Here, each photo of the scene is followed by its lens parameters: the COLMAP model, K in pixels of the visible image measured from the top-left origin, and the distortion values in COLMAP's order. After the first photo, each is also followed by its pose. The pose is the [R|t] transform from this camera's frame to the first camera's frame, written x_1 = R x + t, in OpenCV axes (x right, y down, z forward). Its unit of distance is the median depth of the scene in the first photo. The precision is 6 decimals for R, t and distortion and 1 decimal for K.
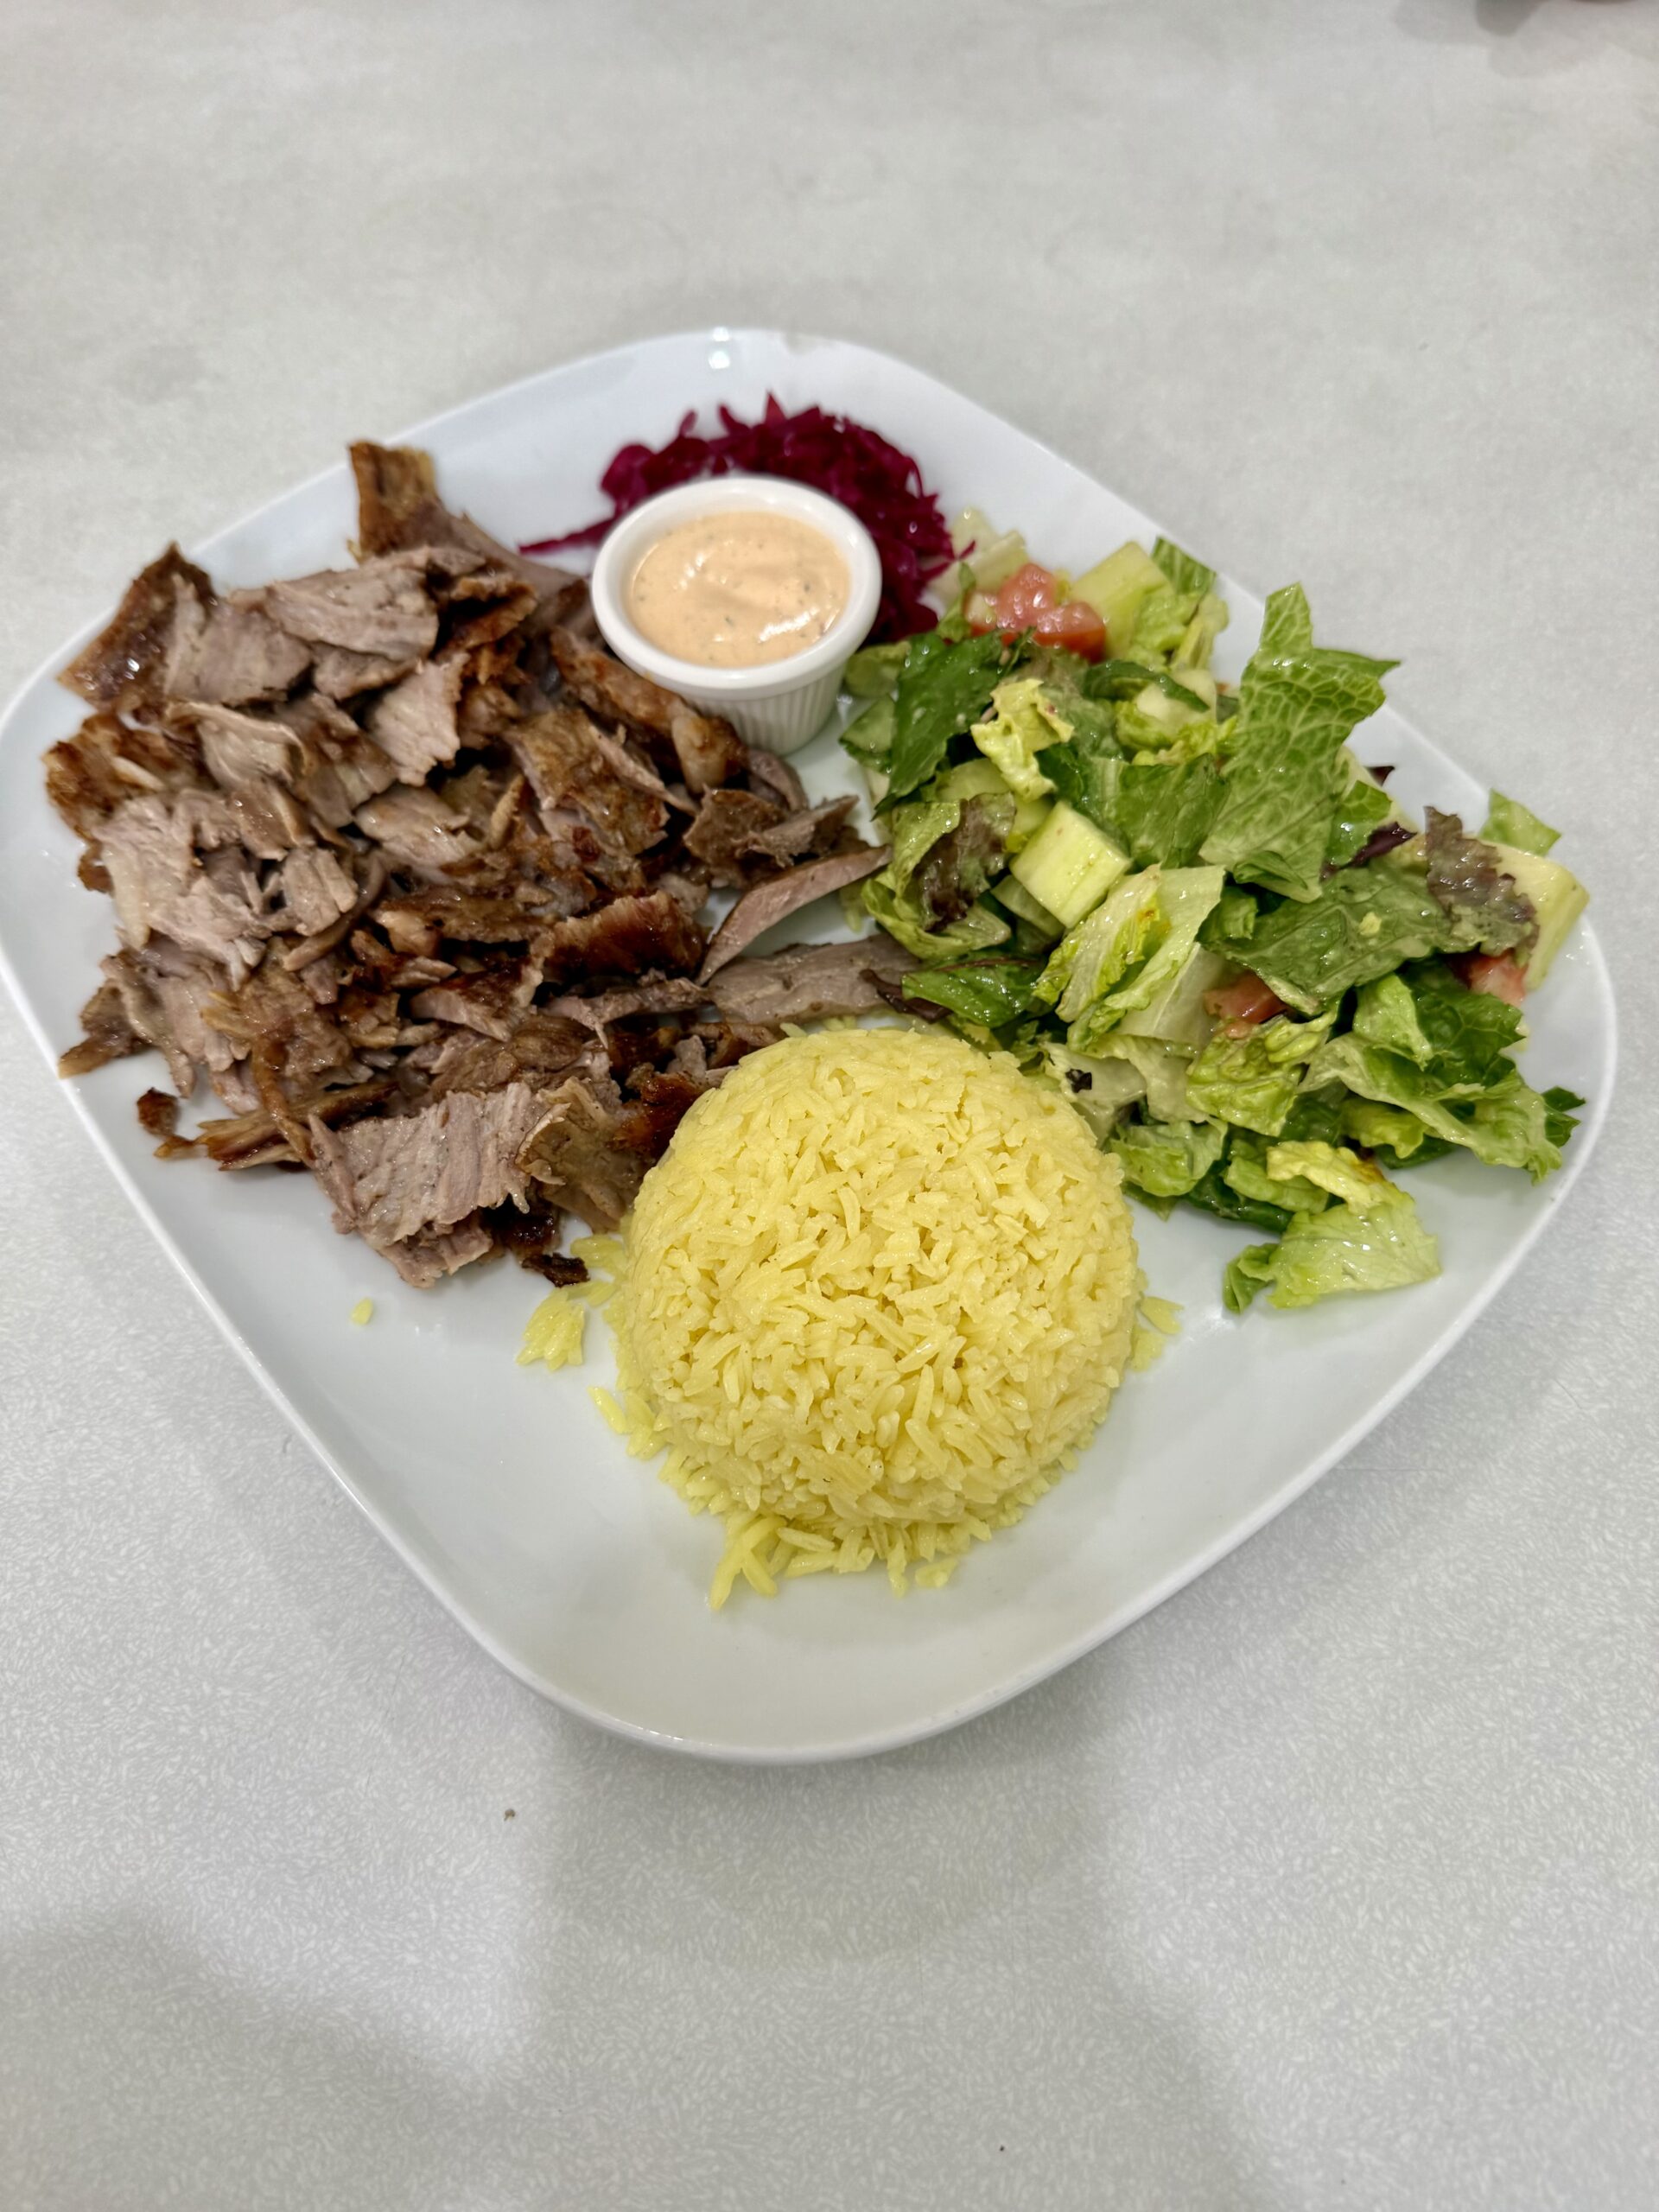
lens RADIAL K [[1497.1, 0, 829.5], [0, 1497.1, 1106.0], [0, 0, 1]] dist [0.104443, -0.000005]
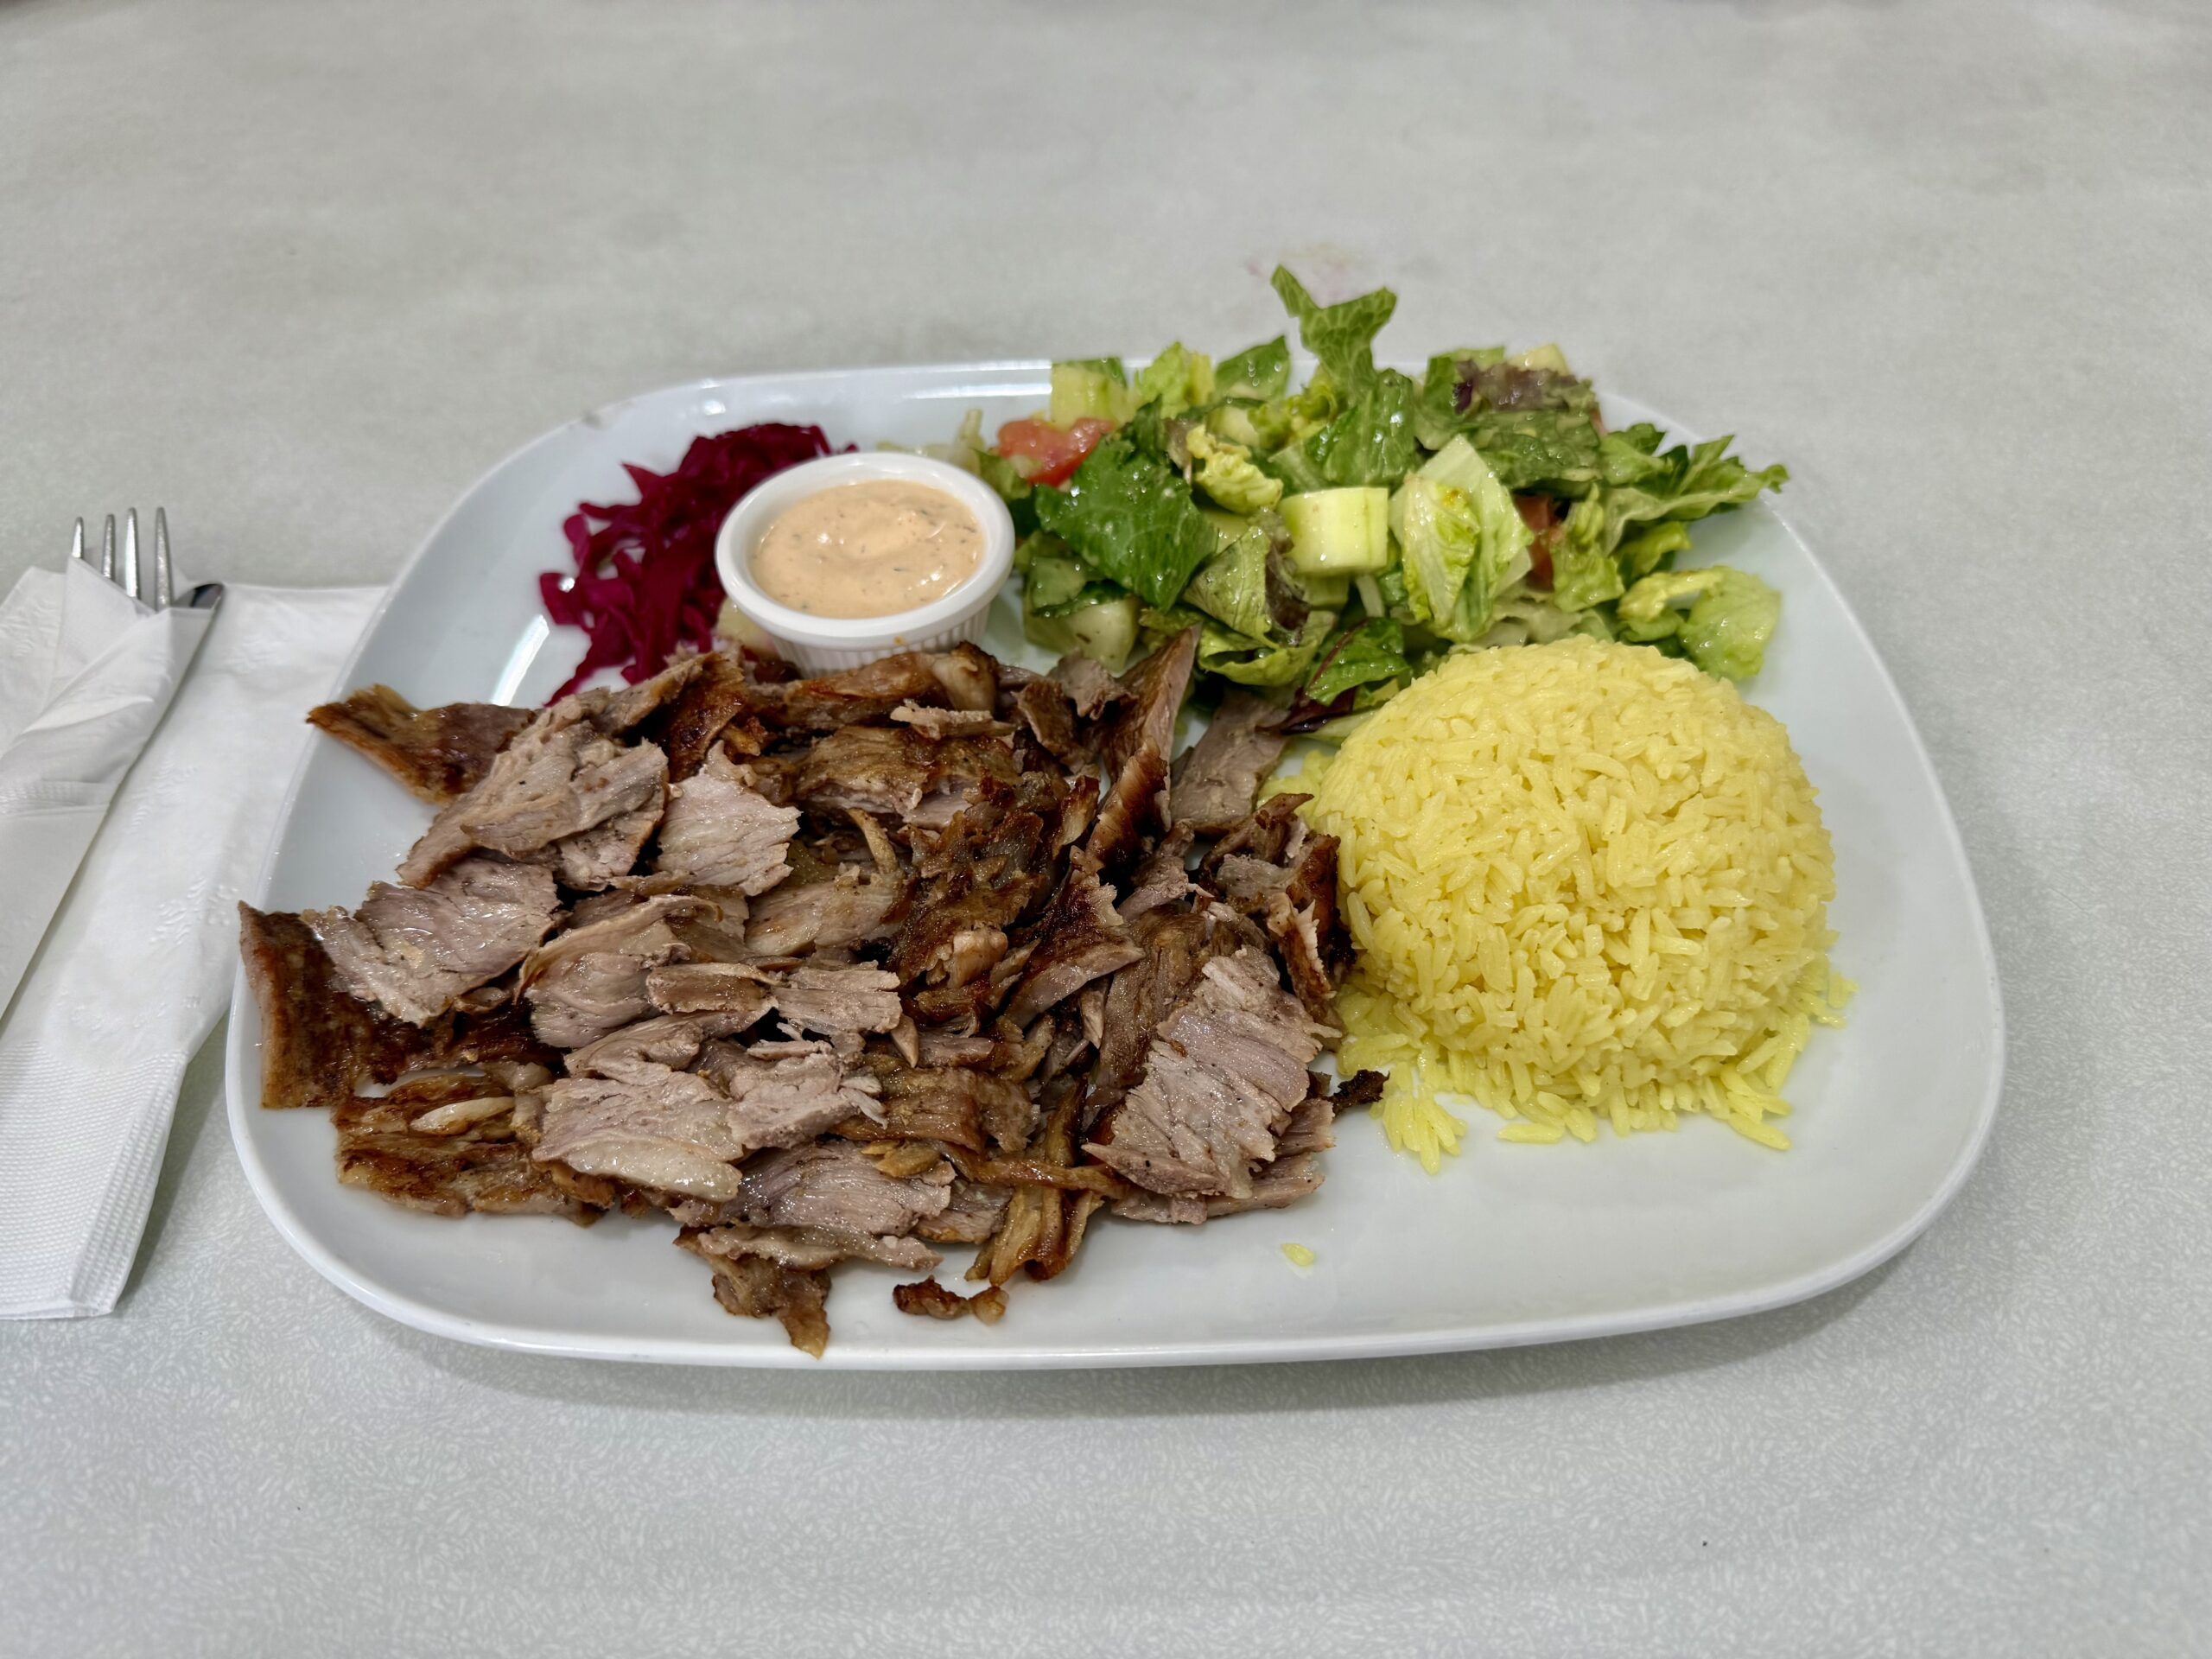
lens RADIAL K [[1497.1, 0, 1106.0], [0, 1497.1, 829.5], [0, 0, 1]] dist [0.104443, -0.000005]
pose [[0.629803, -0.581551, 0.514924, -0.636847], [0.684989, 0.728396, -0.015165, -0.098436], [-0.366249, 0.362268, 0.857102, 0.189737]]
